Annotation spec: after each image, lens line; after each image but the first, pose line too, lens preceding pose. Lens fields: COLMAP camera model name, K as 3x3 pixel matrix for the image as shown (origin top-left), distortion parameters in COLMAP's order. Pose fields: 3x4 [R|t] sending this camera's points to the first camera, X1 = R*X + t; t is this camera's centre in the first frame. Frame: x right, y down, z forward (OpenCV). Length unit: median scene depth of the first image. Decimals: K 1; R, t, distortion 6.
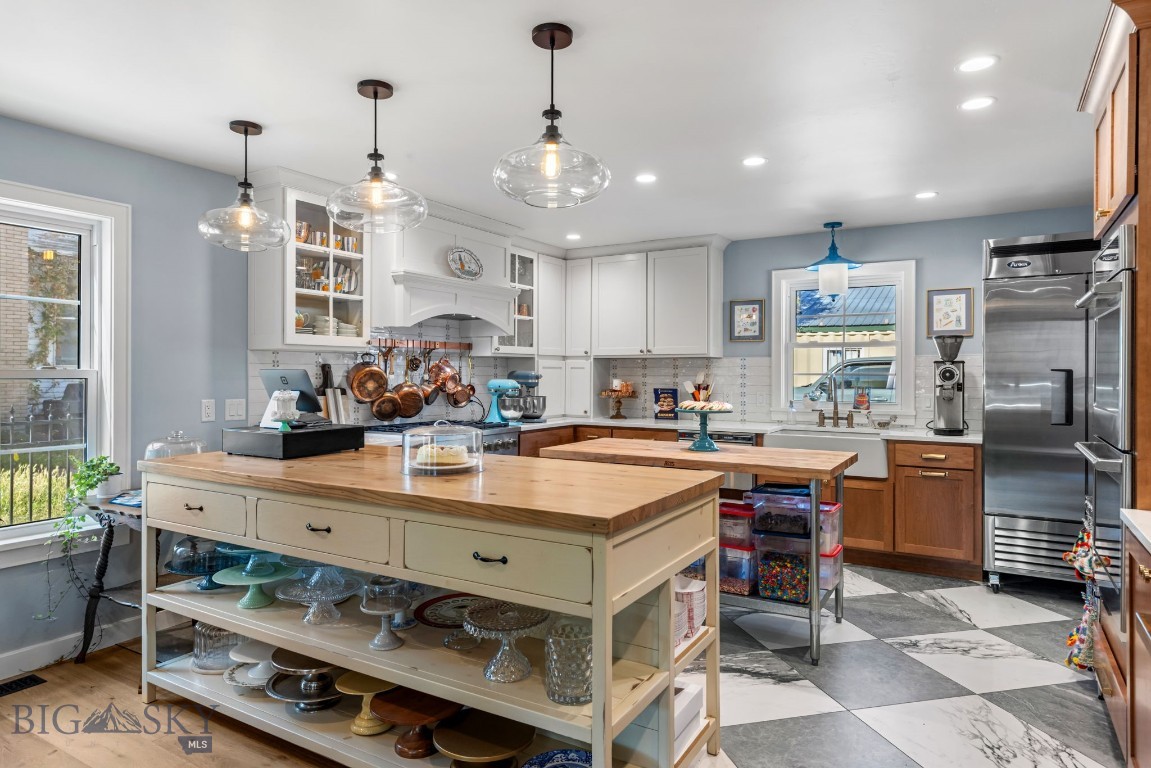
lens RADIAL K [[681.6, 0, 575.2], [0, 681.6, 369.2], [0, 0, 1]] dist [-0.002994, 0.000077]
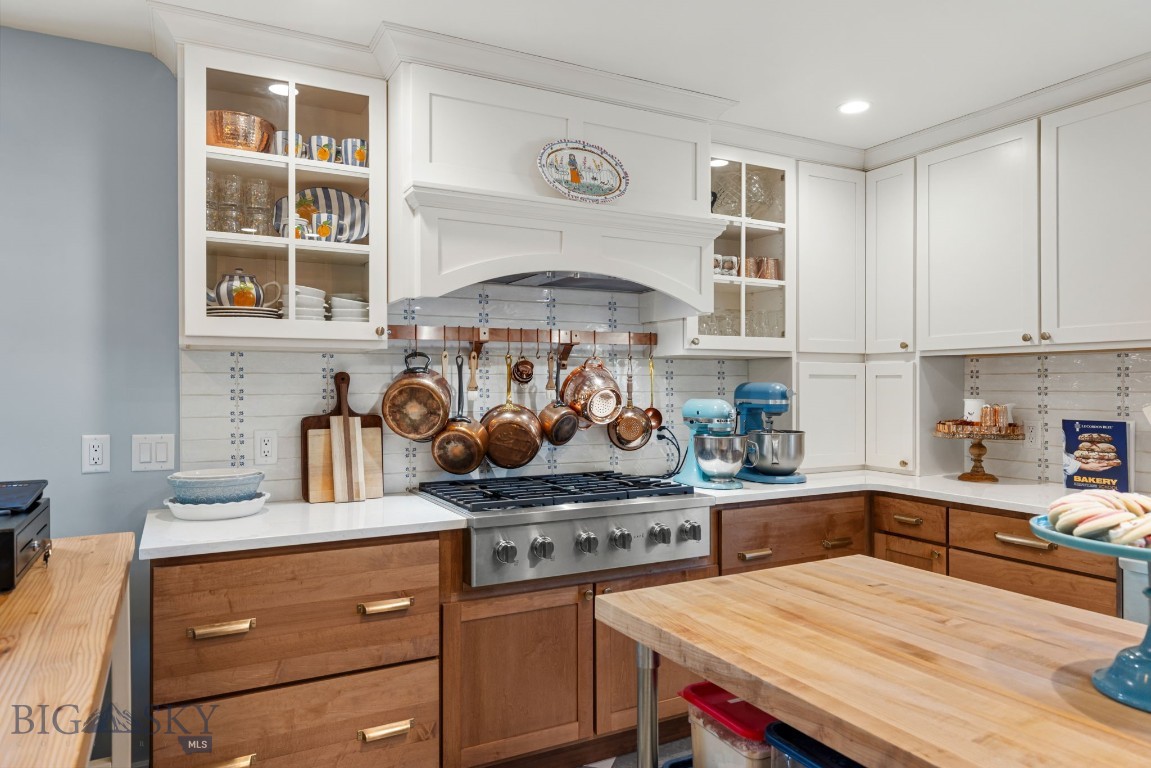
lens RADIAL K [[739.0, 0, 576.8], [0, 739.0, 380.7], [0, 0, 1]] dist [0.003546, -0.001407]
pose [[0.859821, -0.006922, -0.510549, 0.100291], [0.006620, 0.999975, -0.002409, 0.001557], [0.510553, -0.001309, 0.859845, 0.465783]]
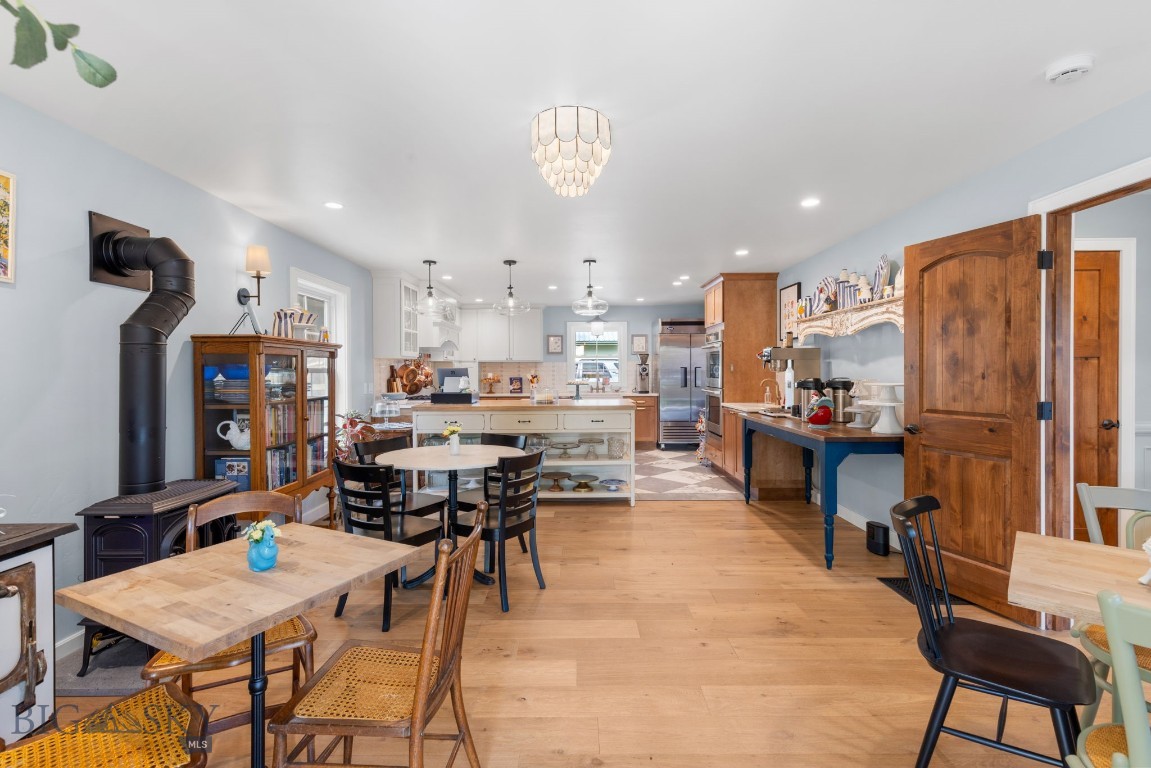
lens RADIAL K [[517.3, 0, 572.8], [0, 517.3, 373.4], [0, 0, 1]] dist [0.001521, 0.000143]
pose [[0.860083, -0.007652, 0.510097, -0.555736], [0.003220, 0.999949, 0.009571, 0.002906], [-0.510144, -0.006590, 0.860064, -0.432904]]
